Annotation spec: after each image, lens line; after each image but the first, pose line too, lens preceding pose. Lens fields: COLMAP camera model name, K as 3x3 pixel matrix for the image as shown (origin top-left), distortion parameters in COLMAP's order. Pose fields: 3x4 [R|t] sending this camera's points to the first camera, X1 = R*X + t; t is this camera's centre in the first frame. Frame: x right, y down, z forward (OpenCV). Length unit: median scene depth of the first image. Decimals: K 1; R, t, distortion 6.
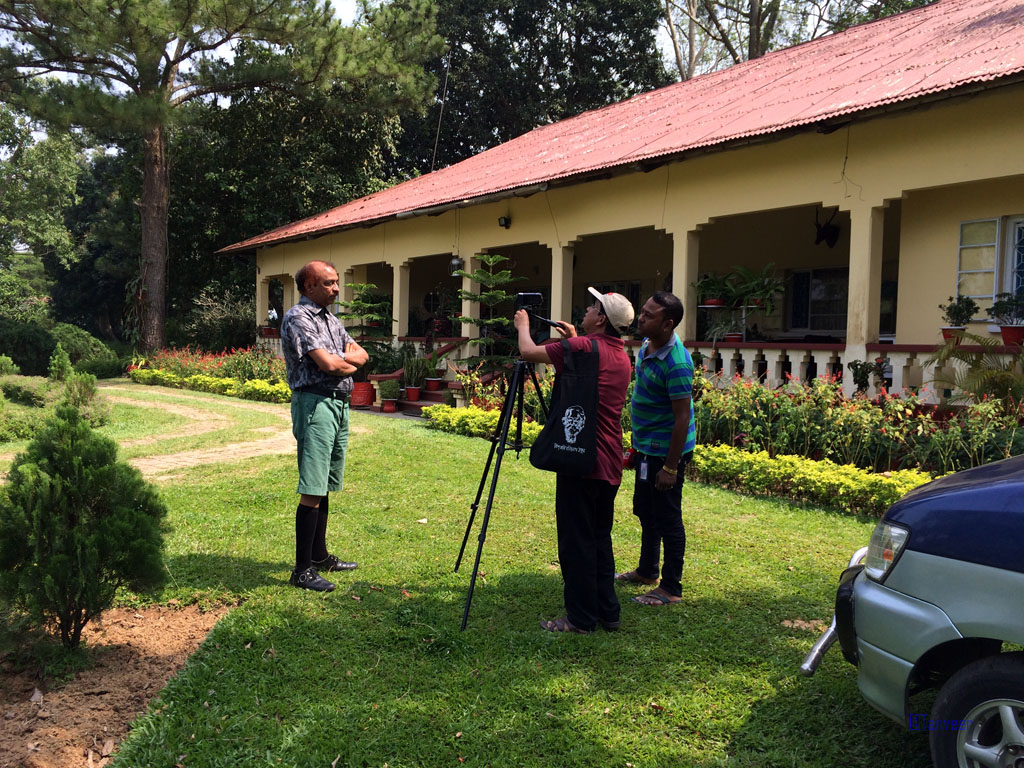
lens RADIAL K [[841.5, 0, 512.0], [0, 841.5, 384.0], [0, 0, 1]] dist [0.072881, -0.114013]
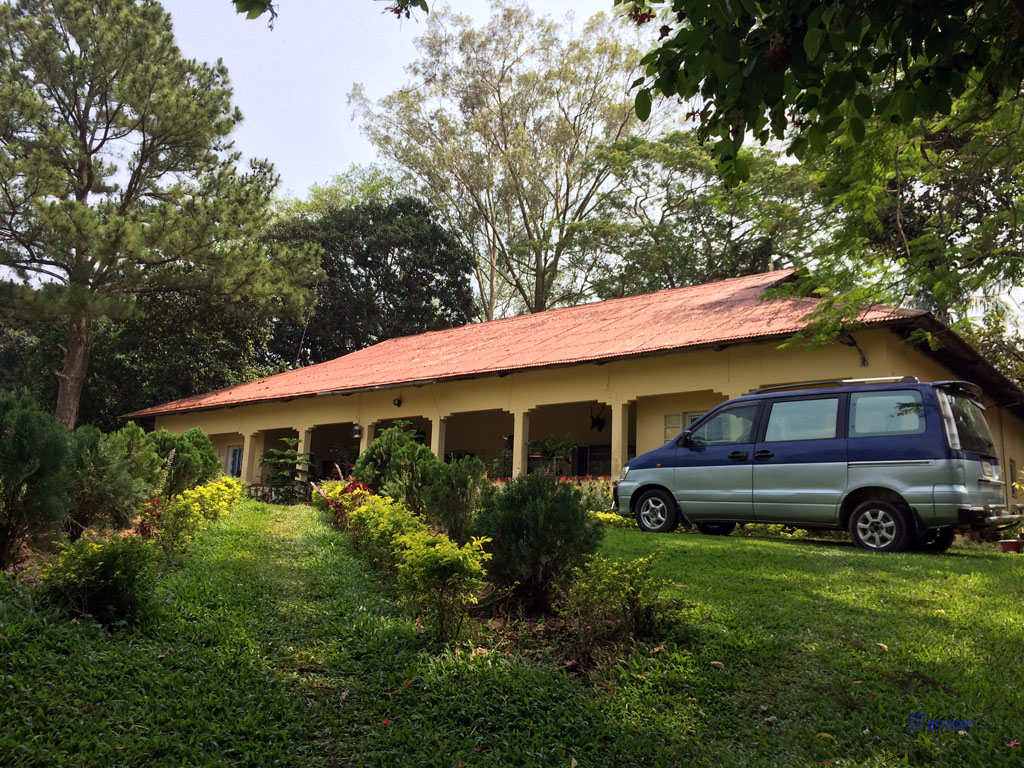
lens RADIAL K [[751.2, 0, 527.4], [0, 751.2, 386.2], [0, 0, 1]] dist [-0.004109, -0.076233]
pose [[0.963754, 0.067455, 0.258126, -0.133552], [-0.006232, 0.972937, -0.230985, 0.087671], [-0.266721, 0.221004, 0.938092, -0.324722]]
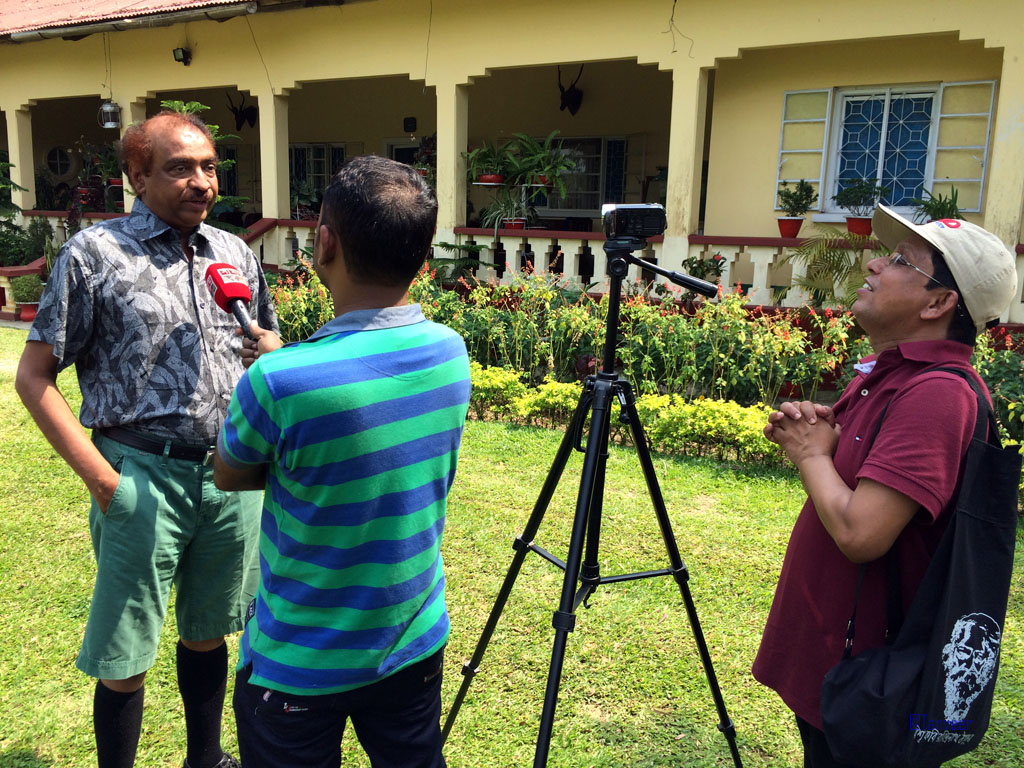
lens RADIAL K [[872.2, 0, 511.6], [0, 872.2, 380.3], [0, 0, 1]] dist [0.070725, -0.109082]
pose [[0.923475, -0.067222, 0.377724, -0.053315], [0.012386, 0.989241, 0.145771, -0.020678], [-0.383459, -0.129937, 0.914372, 0.151486]]
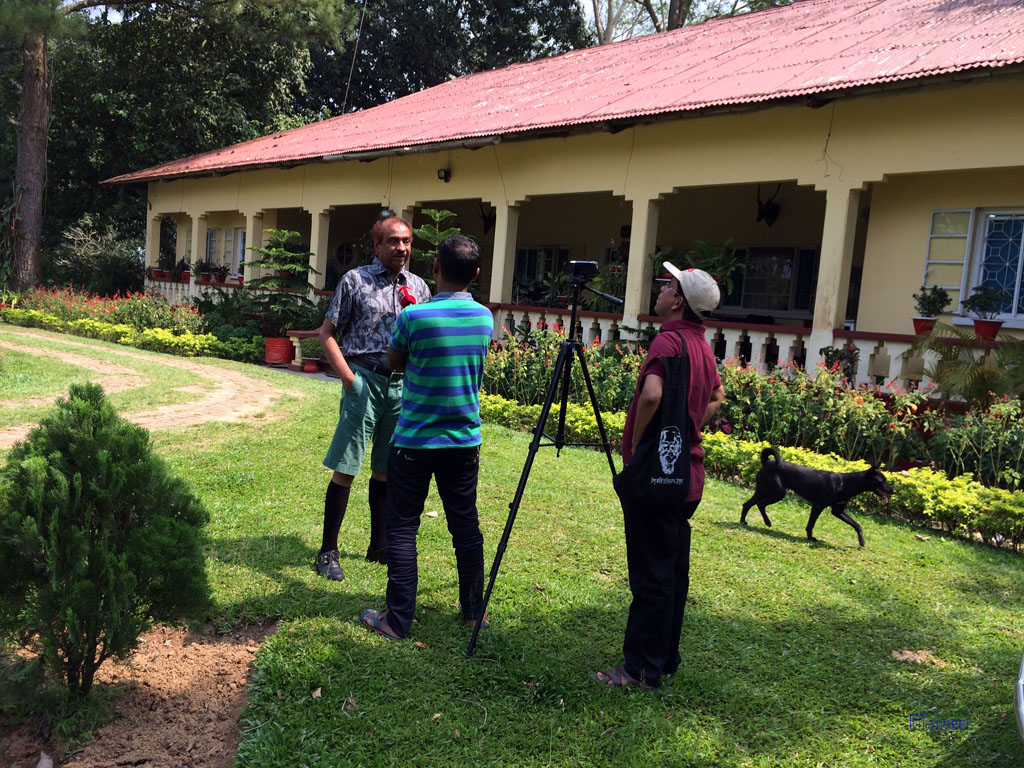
lens RADIAL K [[859.3, 0, 513.0], [0, 859.3, 382.4], [0, 0, 1]] dist [0.076810, -0.126919]
pose [[0.990760, 0.045638, 0.127721, -0.044747], [-0.051094, 0.997902, 0.039773, -0.004351], [-0.125638, -0.045931, 0.991012, 0.033702]]
